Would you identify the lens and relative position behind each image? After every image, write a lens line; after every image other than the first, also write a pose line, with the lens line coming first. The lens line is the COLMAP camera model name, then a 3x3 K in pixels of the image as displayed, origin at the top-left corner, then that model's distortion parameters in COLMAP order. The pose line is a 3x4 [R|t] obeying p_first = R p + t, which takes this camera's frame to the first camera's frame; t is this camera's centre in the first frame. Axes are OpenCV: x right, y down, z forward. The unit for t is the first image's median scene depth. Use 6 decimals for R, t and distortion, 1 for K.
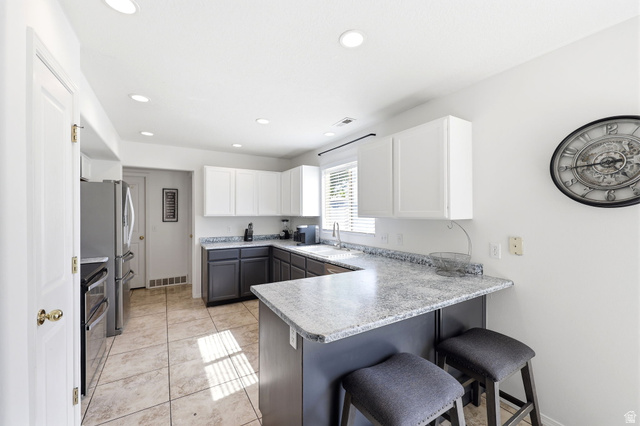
lens RADIAL K [[259.9, 0, 320.9], [0, 259.9, 212.0], [0, 0, 1]] dist [-0.002401, -0.000162]
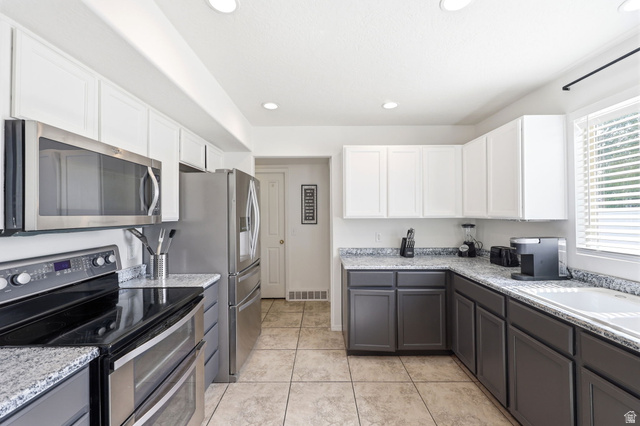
lens RADIAL K [[254.2, 0, 320.6], [0, 254.2, 210.8], [0, 0, 1]] dist [-0.001465, 0.000029]
pose [[0.853914, -0.008727, -0.520342, -0.143489], [0.005403, 0.999954, -0.007904, 0.001234], [0.520387, 0.003938, 0.853922, 0.374779]]
